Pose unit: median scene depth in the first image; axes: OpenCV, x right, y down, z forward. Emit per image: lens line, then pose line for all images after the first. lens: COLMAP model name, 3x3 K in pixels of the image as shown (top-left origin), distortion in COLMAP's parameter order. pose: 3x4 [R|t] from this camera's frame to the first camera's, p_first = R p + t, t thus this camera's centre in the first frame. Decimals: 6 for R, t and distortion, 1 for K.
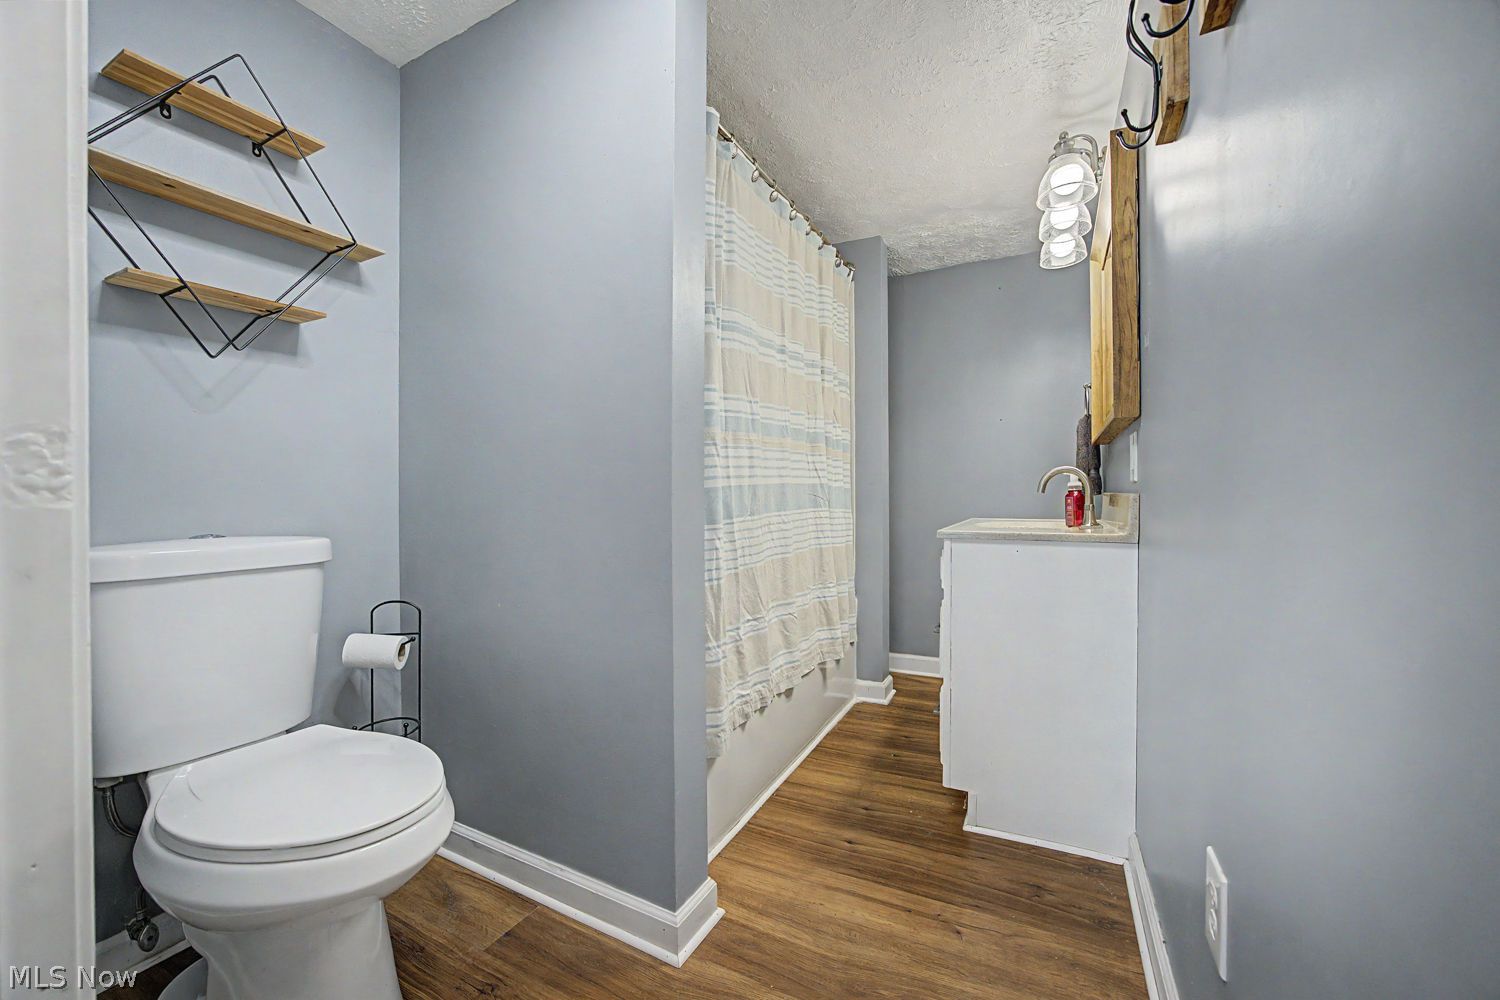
lens RADIAL K [[599.2, 0, 748.4], [0, 599.2, 508.5], [0, 0, 1]] dist [-0.023373, 0.005305]
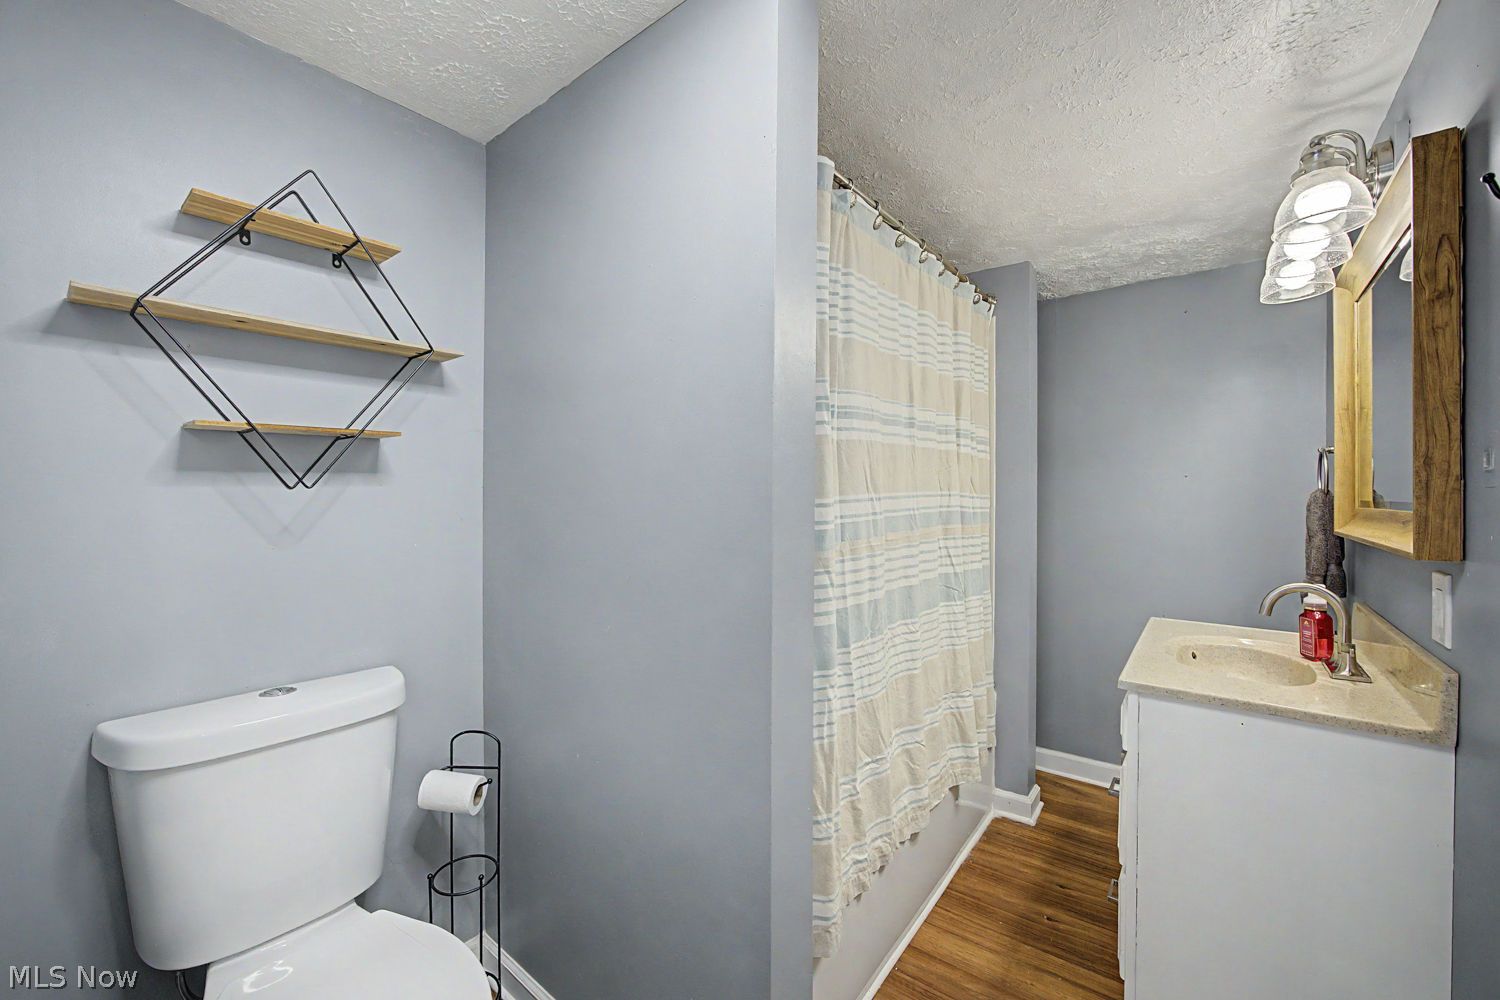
lens RADIAL K [[599.2, 0, 742.5], [0, 599.2, 494.7], [0, 0, 1]] dist [-0.023373, 0.005305]
pose [[0.980202, 0.006435, -0.197895, -0.008024], [-0.006829, 0.999976, -0.001307, -0.197155], [0.197881, 0.002633, 0.980222, 0.165863]]
